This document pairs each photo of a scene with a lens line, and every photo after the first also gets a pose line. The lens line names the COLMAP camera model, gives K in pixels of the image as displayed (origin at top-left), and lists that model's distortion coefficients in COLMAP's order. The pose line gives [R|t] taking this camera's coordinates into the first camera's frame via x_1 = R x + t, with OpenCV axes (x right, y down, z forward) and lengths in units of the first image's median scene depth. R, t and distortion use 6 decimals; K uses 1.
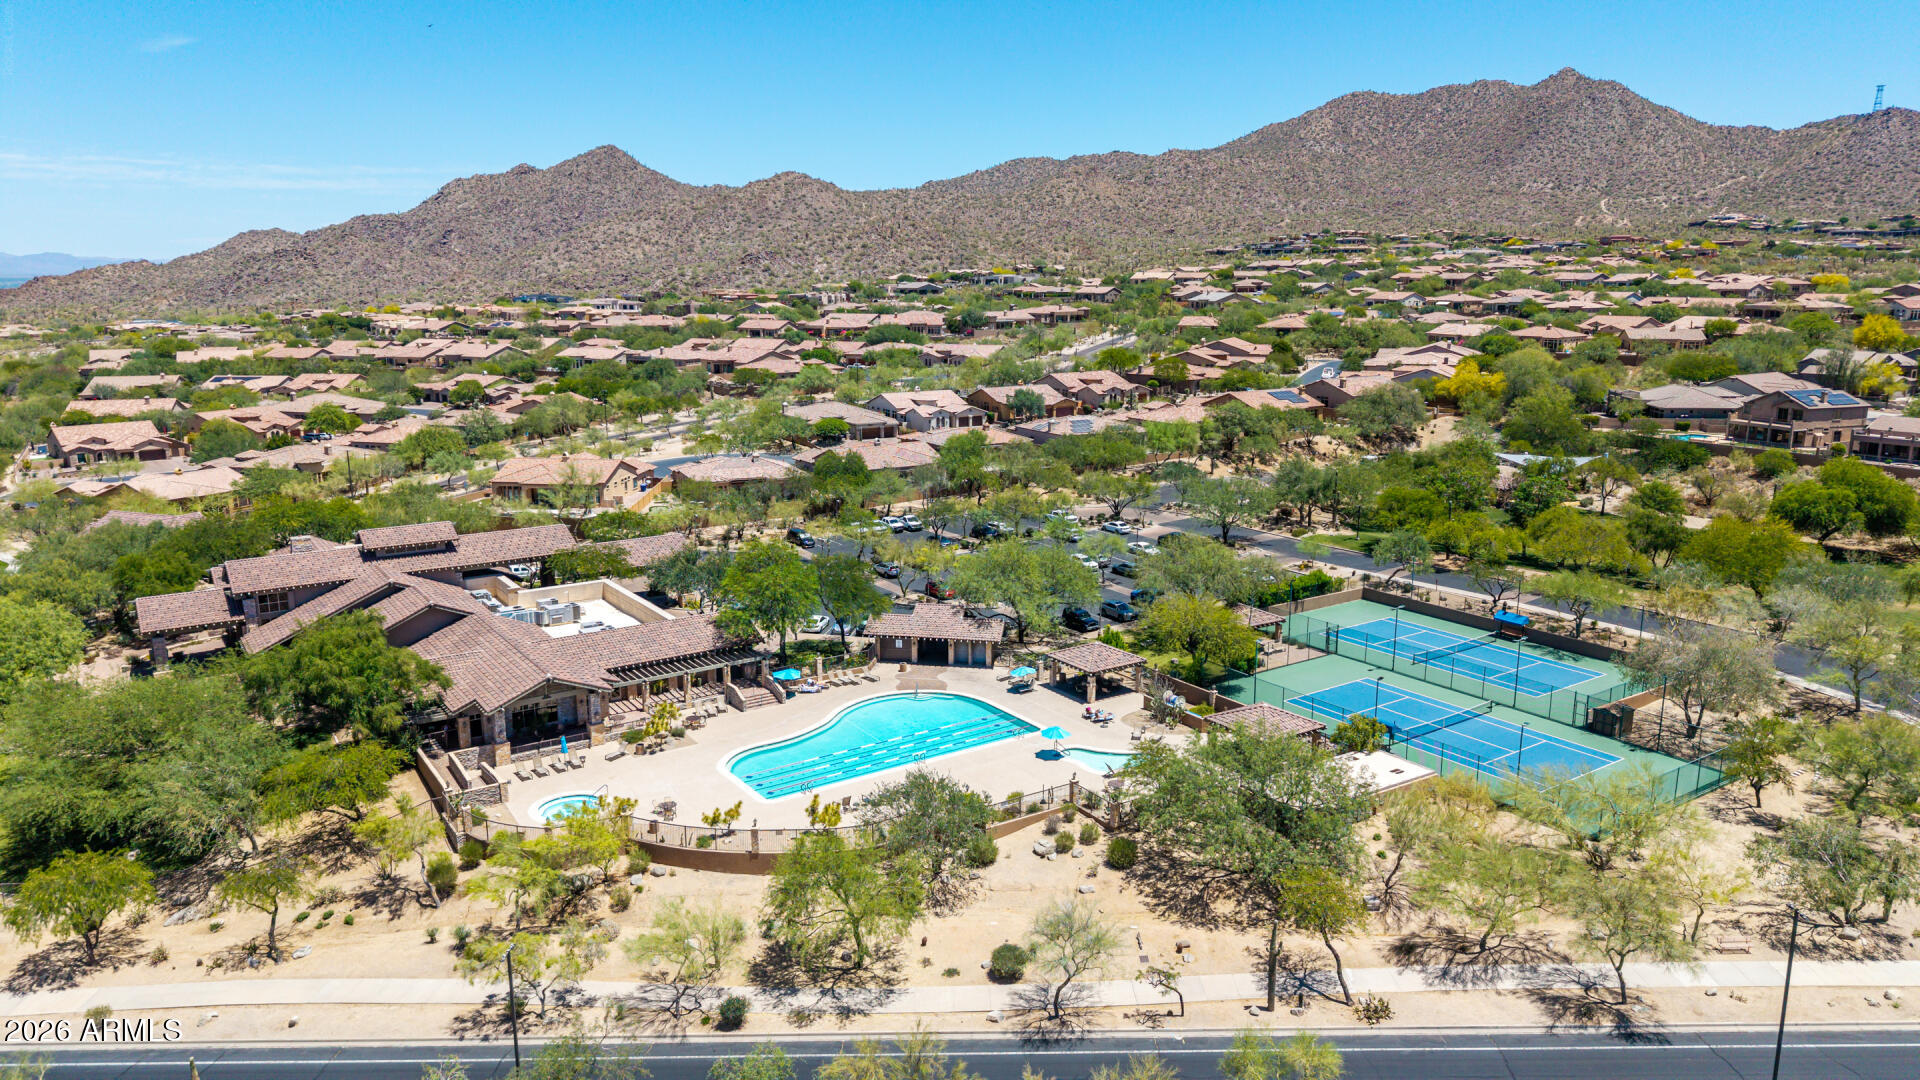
lens RADIAL K [[1287.0, 0, 960.0], [0, 1287.0, 540.0], [0, 0, 1]] dist [0.092715, -0.000542]
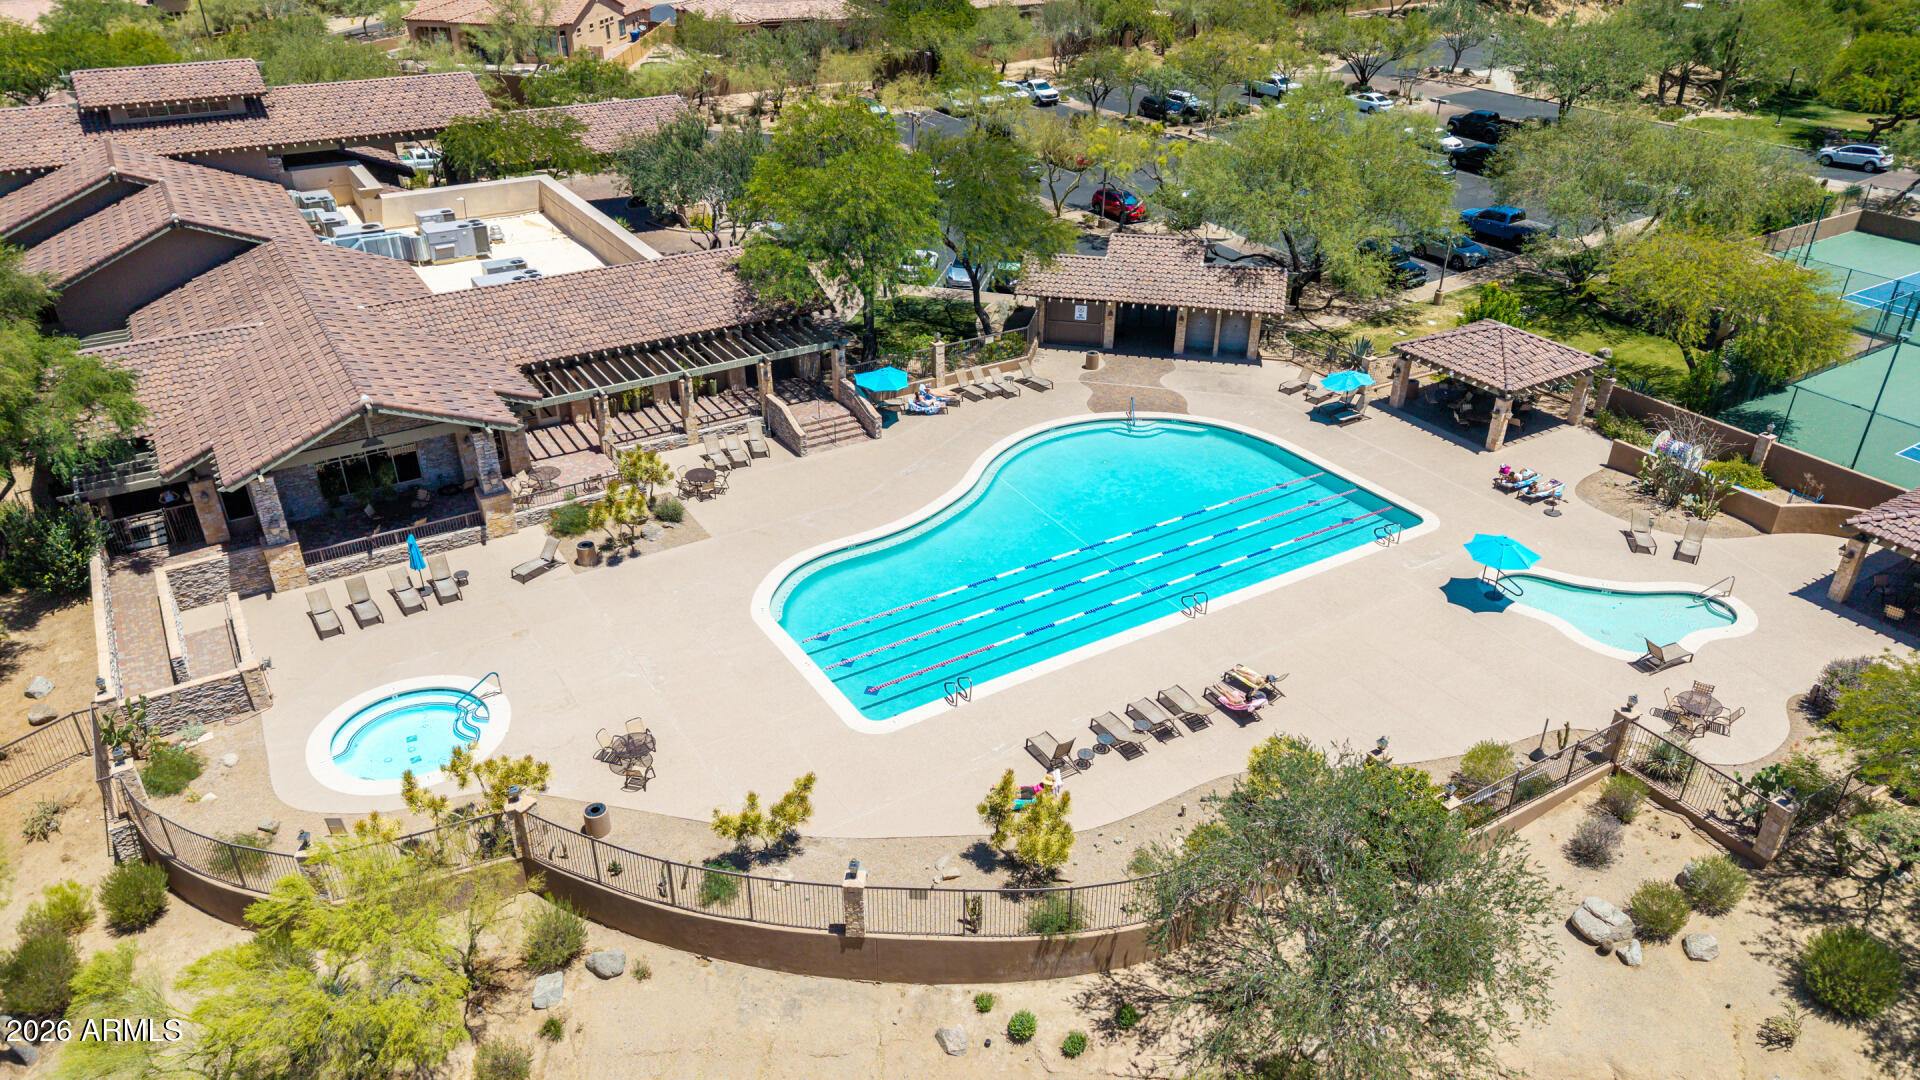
lens RADIAL K [[1258.9, 0, 960.0], [0, 1258.9, 540.0], [0, 0, 1]] dist [0.074706, -0.099269]
pose [[0.999430, 0.023360, -0.024367, -0.086448], [-0.014928, 0.953313, 0.301616, 0.013629], [0.030275, -0.301080, 0.953118, 0.489455]]
